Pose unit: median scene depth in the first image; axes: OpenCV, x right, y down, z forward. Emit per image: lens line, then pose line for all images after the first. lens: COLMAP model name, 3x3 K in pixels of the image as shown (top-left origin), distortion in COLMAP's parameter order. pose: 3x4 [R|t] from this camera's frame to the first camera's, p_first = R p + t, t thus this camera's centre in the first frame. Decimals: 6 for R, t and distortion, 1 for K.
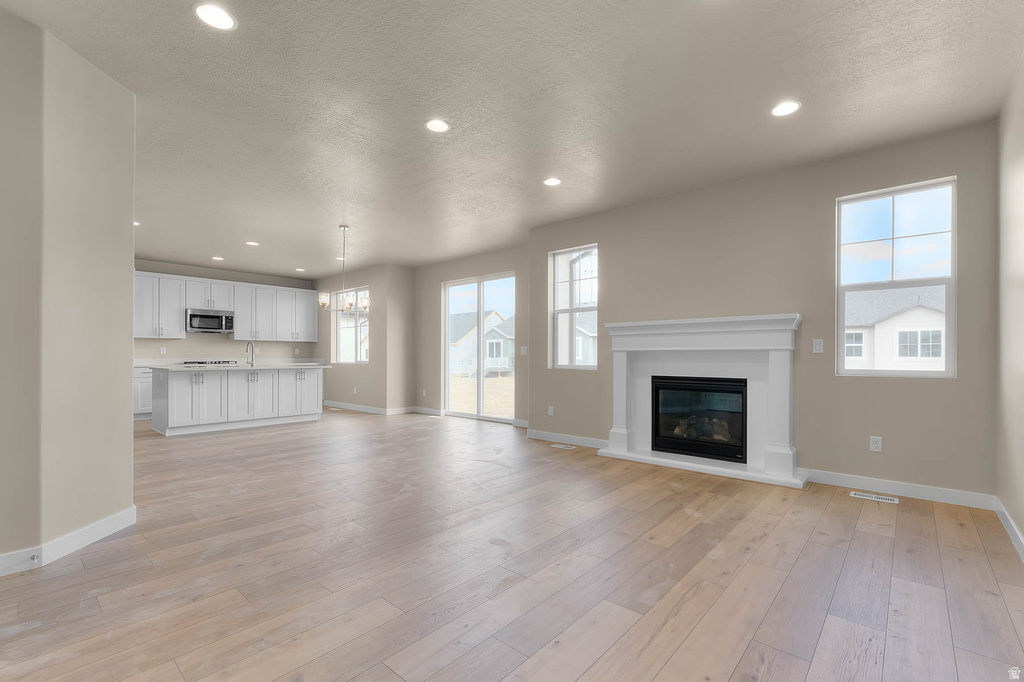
lens RADIAL K [[446.7, 0, 529.3], [0, 446.7, 351.6], [0, 0, 1]] dist [-0.001572, -0.000159]
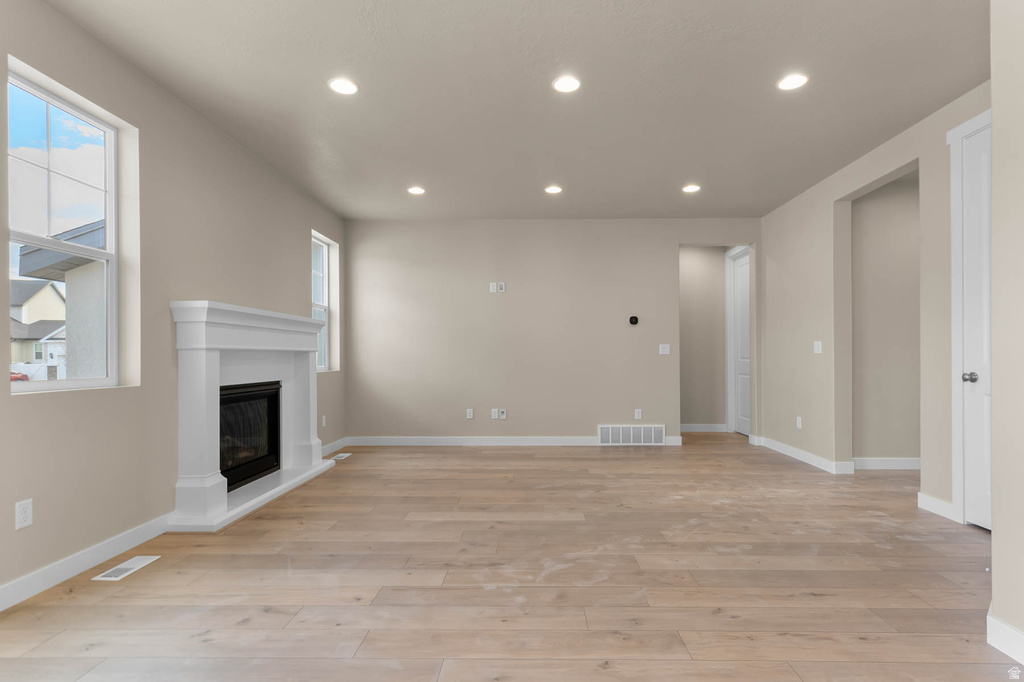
lens RADIAL K [[526.2, 0, 515.5], [0, 526.2, 359.2], [0, 0, 1]] dist [0.000017, 0.000076]
pose [[-0.627462, -0.001368, 0.778646, -2.744777], [-0.005229, 0.999983, -0.002458, 0.057251], [-0.778630, -0.005614, -0.627458, 5.083224]]
